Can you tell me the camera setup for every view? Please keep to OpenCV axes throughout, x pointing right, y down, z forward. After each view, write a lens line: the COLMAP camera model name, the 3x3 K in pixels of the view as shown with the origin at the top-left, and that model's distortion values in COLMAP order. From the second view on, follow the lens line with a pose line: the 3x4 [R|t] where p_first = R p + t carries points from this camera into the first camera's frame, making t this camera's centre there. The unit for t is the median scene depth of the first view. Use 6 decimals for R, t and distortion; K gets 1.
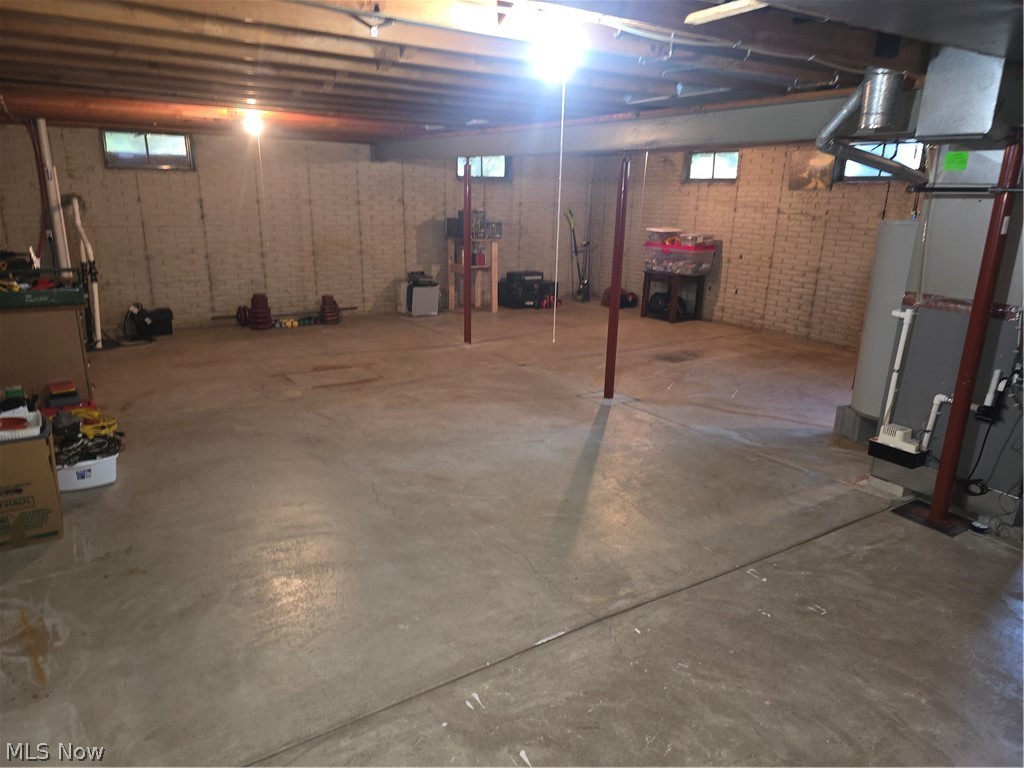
lens RADIAL K [[683.3, 0, 511.0], [0, 683.3, 385.8], [0, 0, 1]] dist [0.047691, -0.048661]
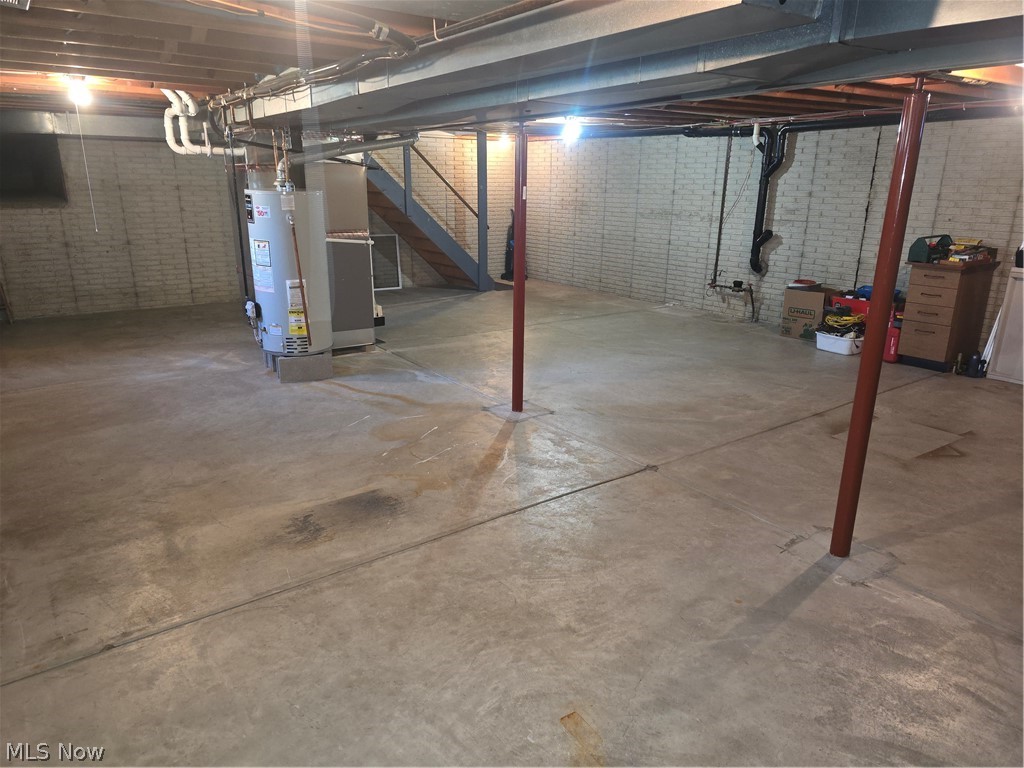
lens RADIAL K [[683.3, 0, 511.3], [0, 683.3, 385.9], [0, 0, 1]] dist [0.047691, -0.048661]
pose [[-0.998375, -0.002043, -0.056948, 0.213984], [-0.032080, 0.846105, 0.532051, -0.498431], [0.047097, 0.533013, -0.844795, 1.825403]]
